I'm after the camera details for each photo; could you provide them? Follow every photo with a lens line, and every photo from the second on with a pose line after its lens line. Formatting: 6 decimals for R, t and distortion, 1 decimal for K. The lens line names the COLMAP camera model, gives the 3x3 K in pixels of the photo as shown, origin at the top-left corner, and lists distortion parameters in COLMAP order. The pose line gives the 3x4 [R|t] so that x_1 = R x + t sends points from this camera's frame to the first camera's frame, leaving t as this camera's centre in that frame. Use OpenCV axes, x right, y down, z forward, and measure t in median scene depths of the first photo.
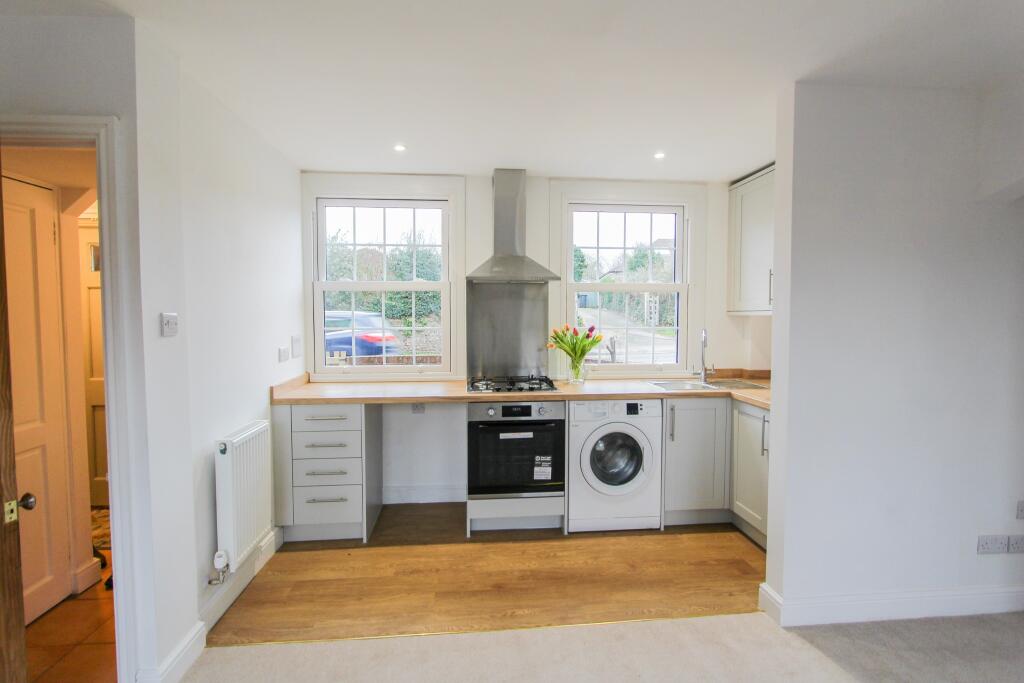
lens RADIAL K [[463.1, 0, 511.4], [0, 463.1, 337.5], [0, 0, 1]] dist [-0.017577, 0.001778]
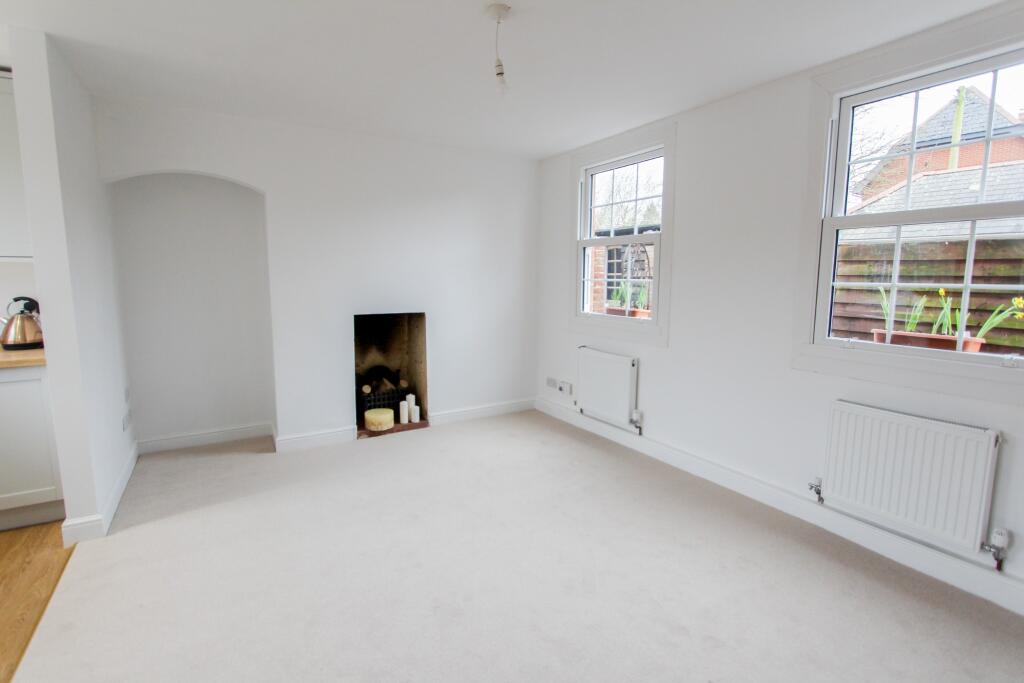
lens RADIAL K [[463.1, 0, 506.2], [0, 463.1, 334.9], [0, 0, 1]] dist [-0.017577, 0.001778]
pose [[-0.452903, -0.125887, 0.882627, -0.566073], [0.021821, 0.988120, 0.152130, -0.014576], [-0.891293, 0.088160, -0.444776, 0.390630]]
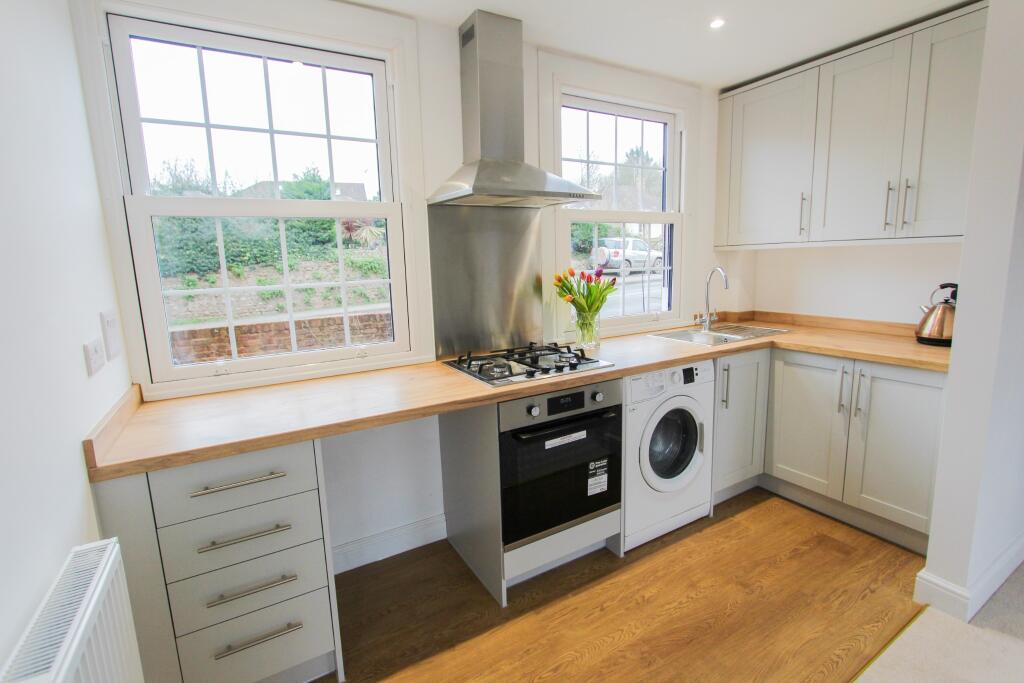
lens RADIAL K [[463.1, 0, 509.6], [0, 463.1, 335.8], [0, 0, 1]] dist [-0.017577, 0.001778]
pose [[0.909899, -0.094869, 0.403837, -0.304737], [0.052504, 0.992007, 0.114742, -0.011973], [-0.411495, -0.083201, 0.907607, 0.442855]]
